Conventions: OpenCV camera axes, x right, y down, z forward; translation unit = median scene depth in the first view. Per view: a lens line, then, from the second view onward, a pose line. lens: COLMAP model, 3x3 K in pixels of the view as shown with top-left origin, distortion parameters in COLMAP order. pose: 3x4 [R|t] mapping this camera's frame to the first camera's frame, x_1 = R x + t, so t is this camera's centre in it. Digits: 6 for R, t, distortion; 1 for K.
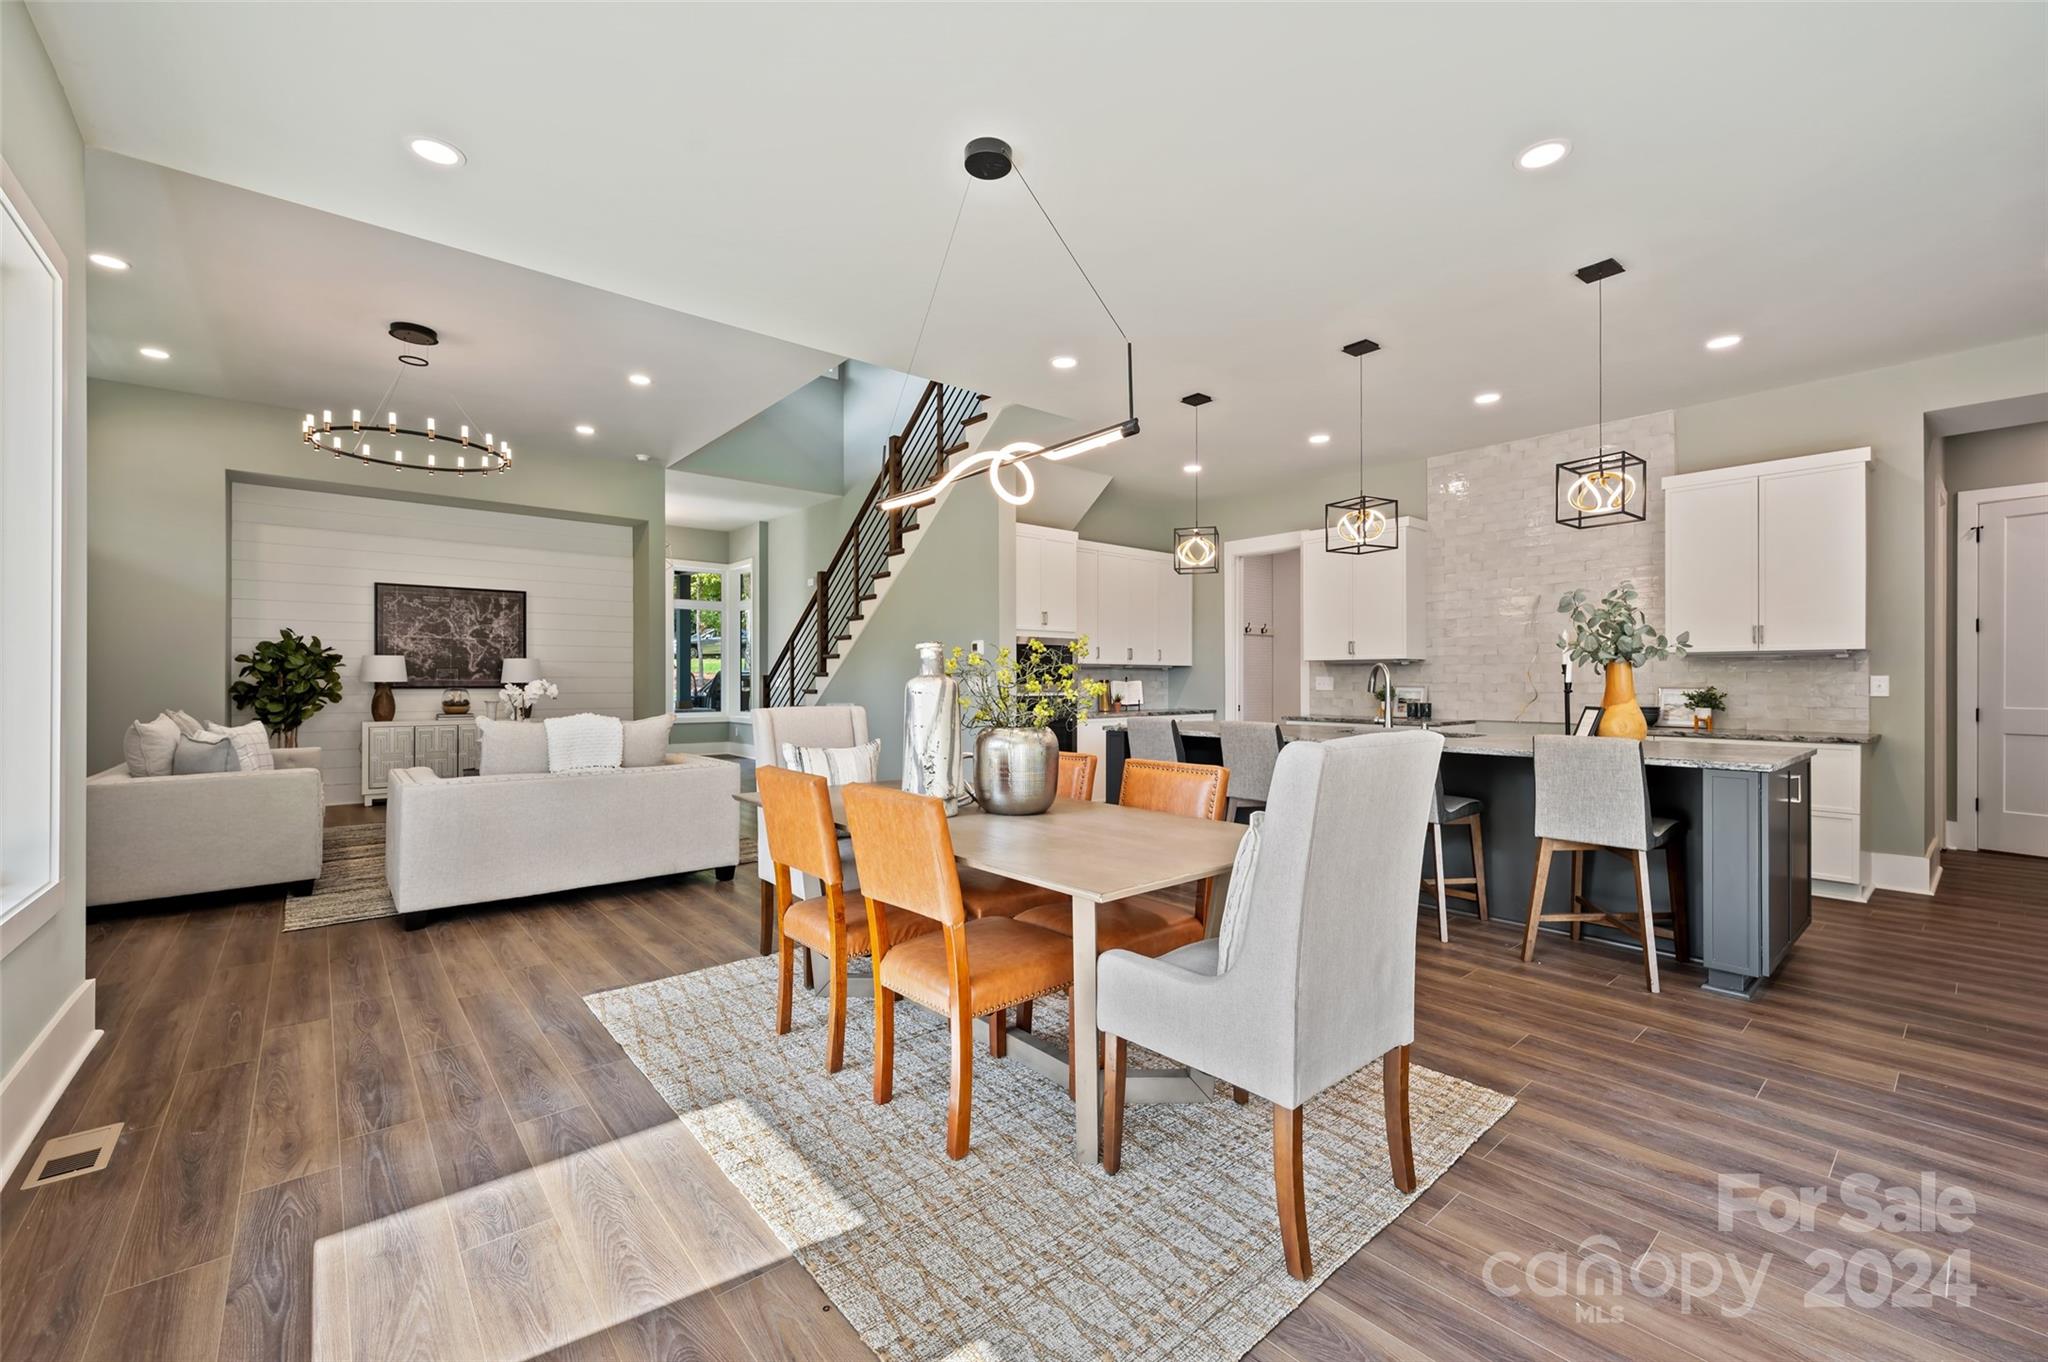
lens RADIAL K [[833.5, 0, 1026.5], [0, 833.5, 678.4], [0, 0, 1]] dist [-0.000262, -0.000184]
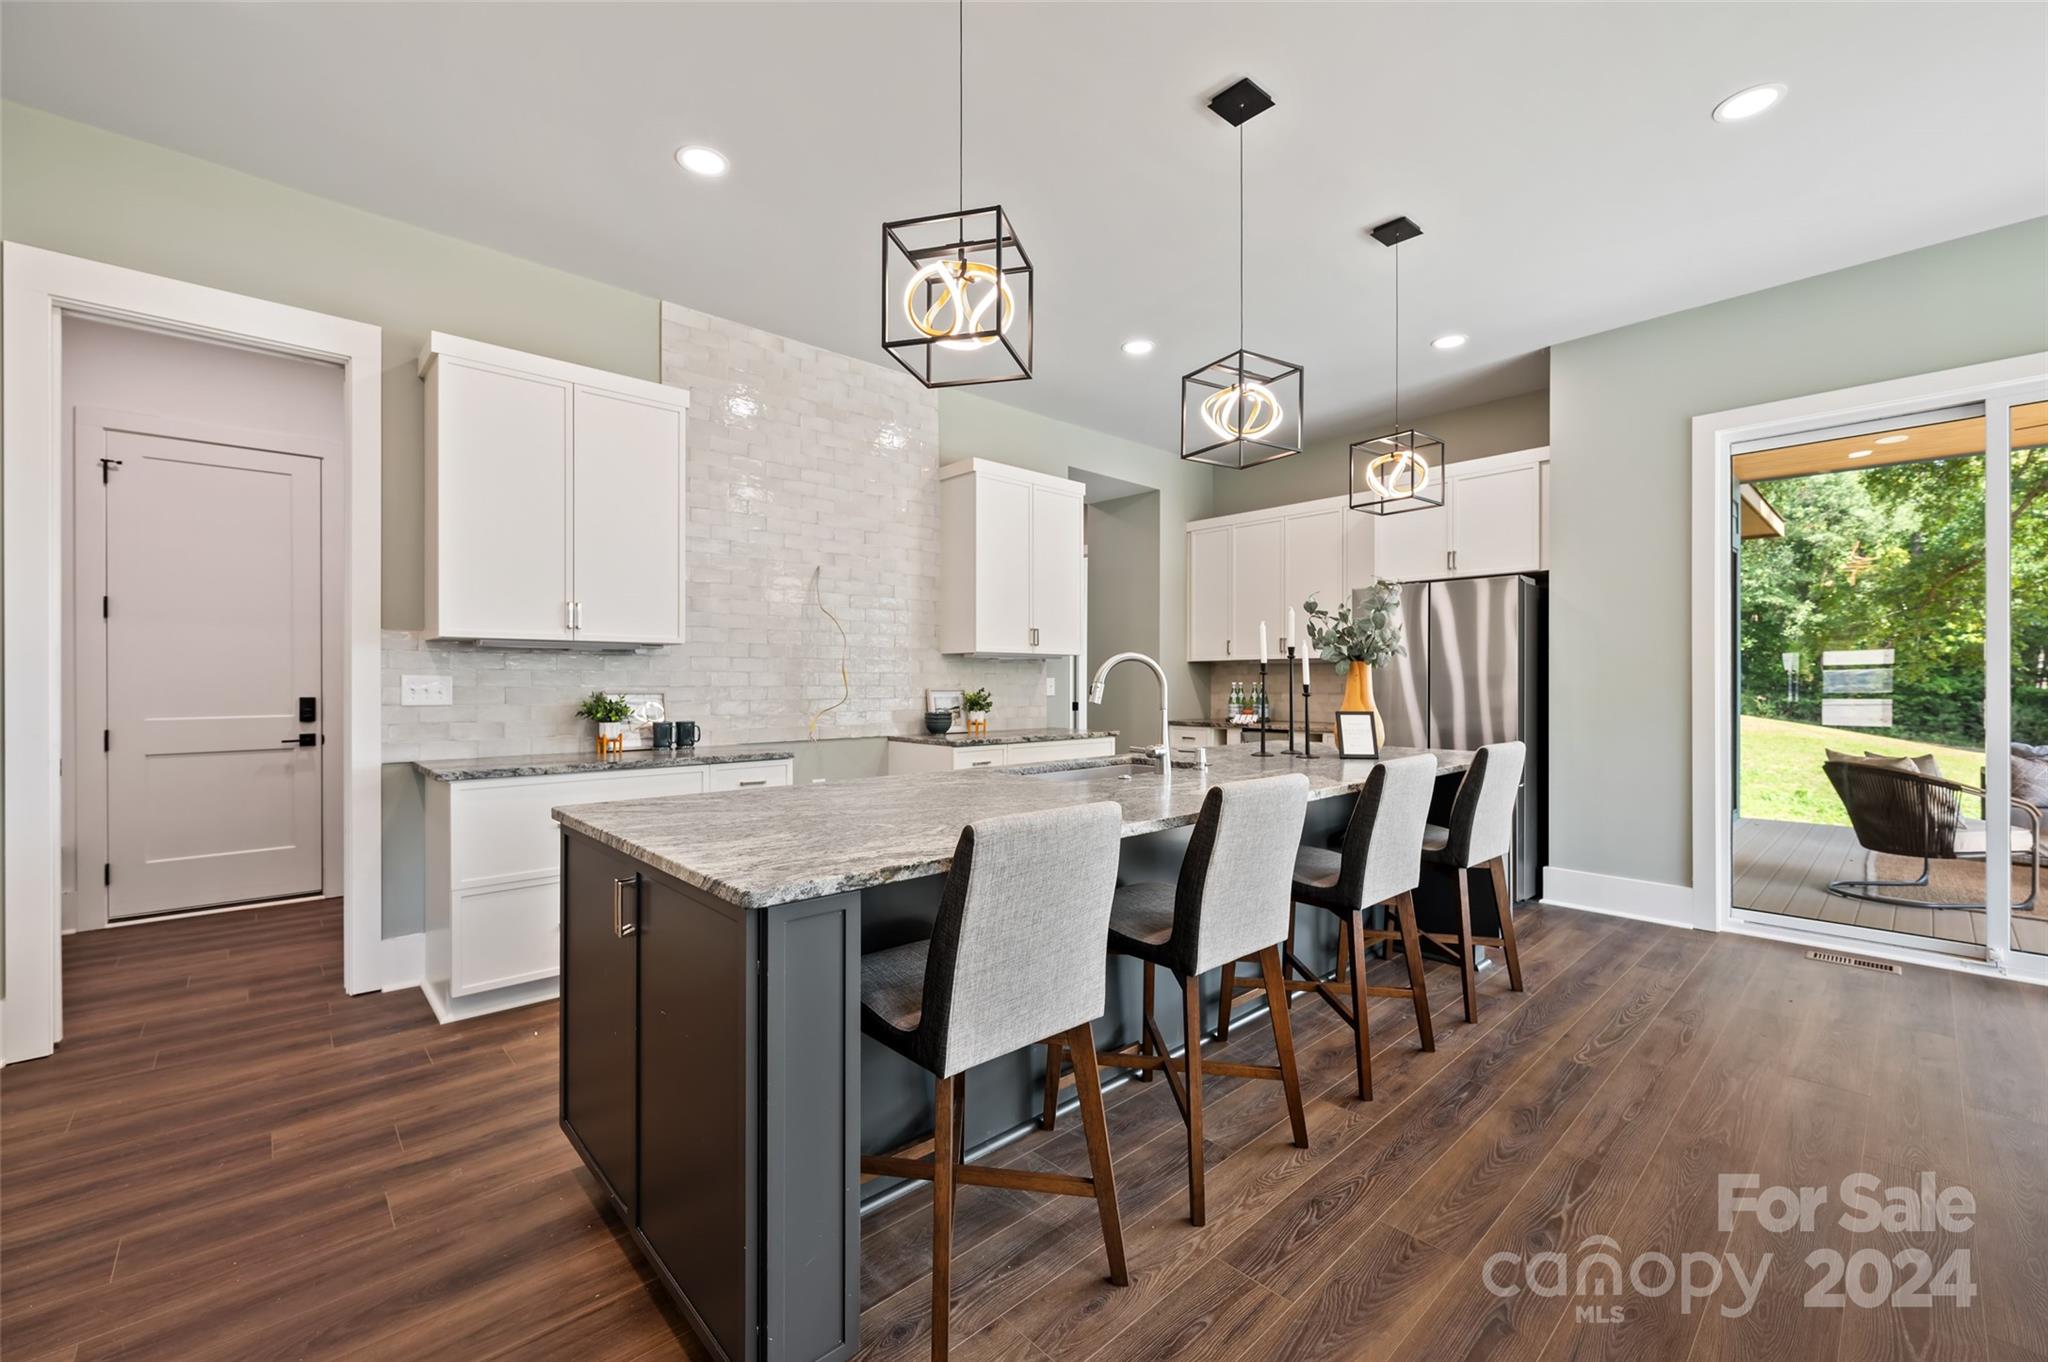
lens RADIAL K [[827.1, 0, 1024.0], [0, 827.1, 681.0], [0, 0, 1]] dist [-0.000688, 0.000109]
pose [[-0.037142, 0.000998, 0.999309, -0.104297], [-0.001304, 0.999999, -0.001047, 0.001740], [-0.999309, -0.001342, -0.037141, 0.759977]]
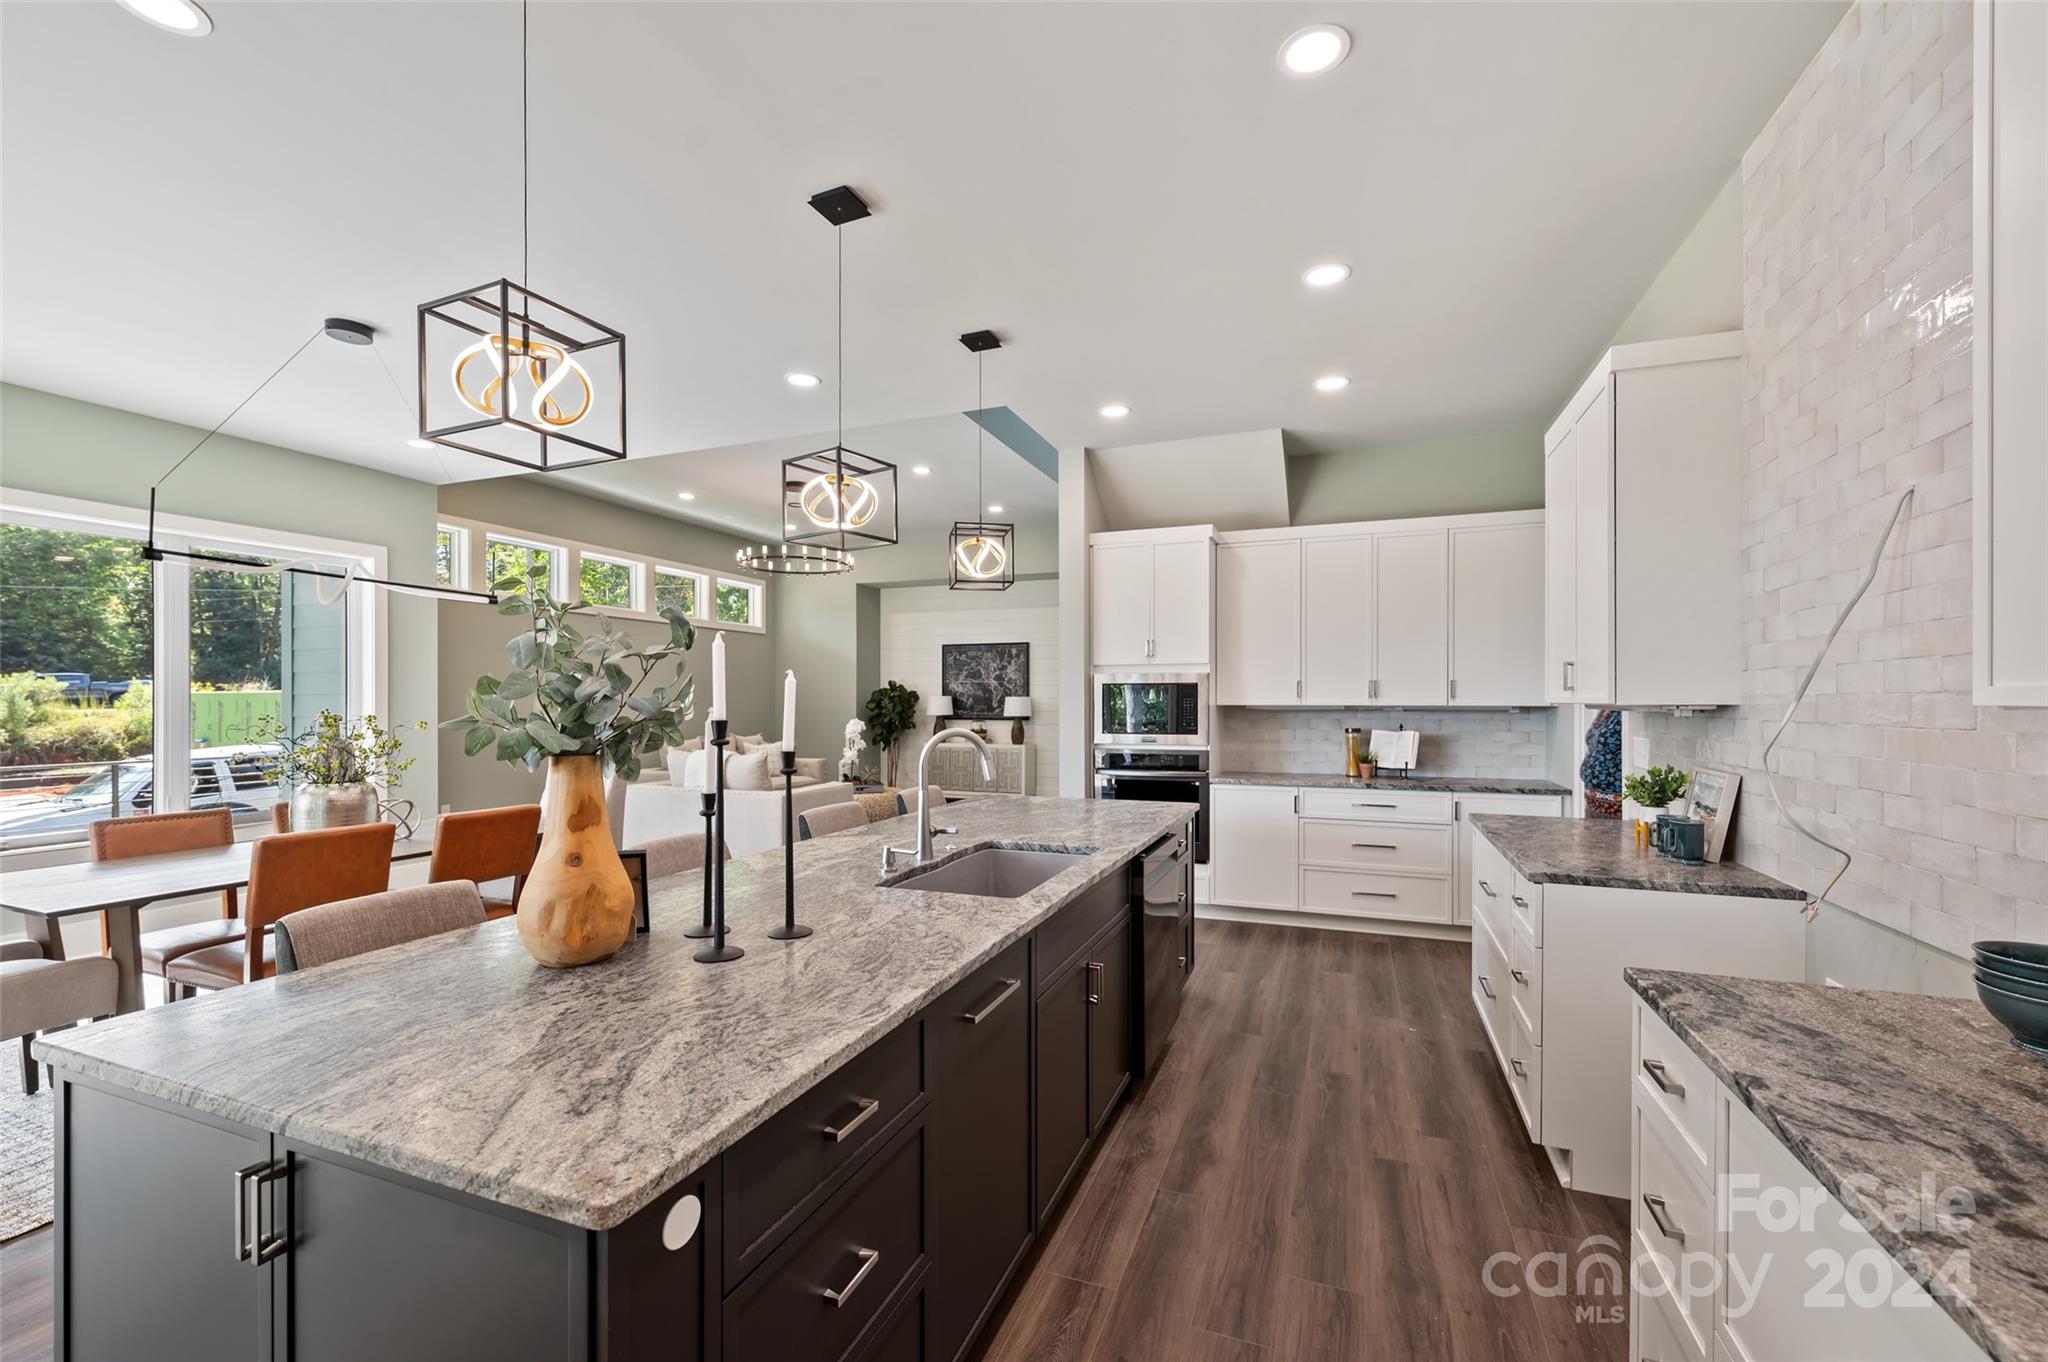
lens RADIAL K [[829.2, 0, 1027.8], [0, 829.2, 695.7], [0, 0, 1]] dist [0.001867, 0.000233]
pose [[0.475256, -0.005221, -0.879832, 0.642154], [0.003018, 0.999986, -0.004303, -0.025526], [0.879842, -0.000610, 0.475265, 0.543256]]
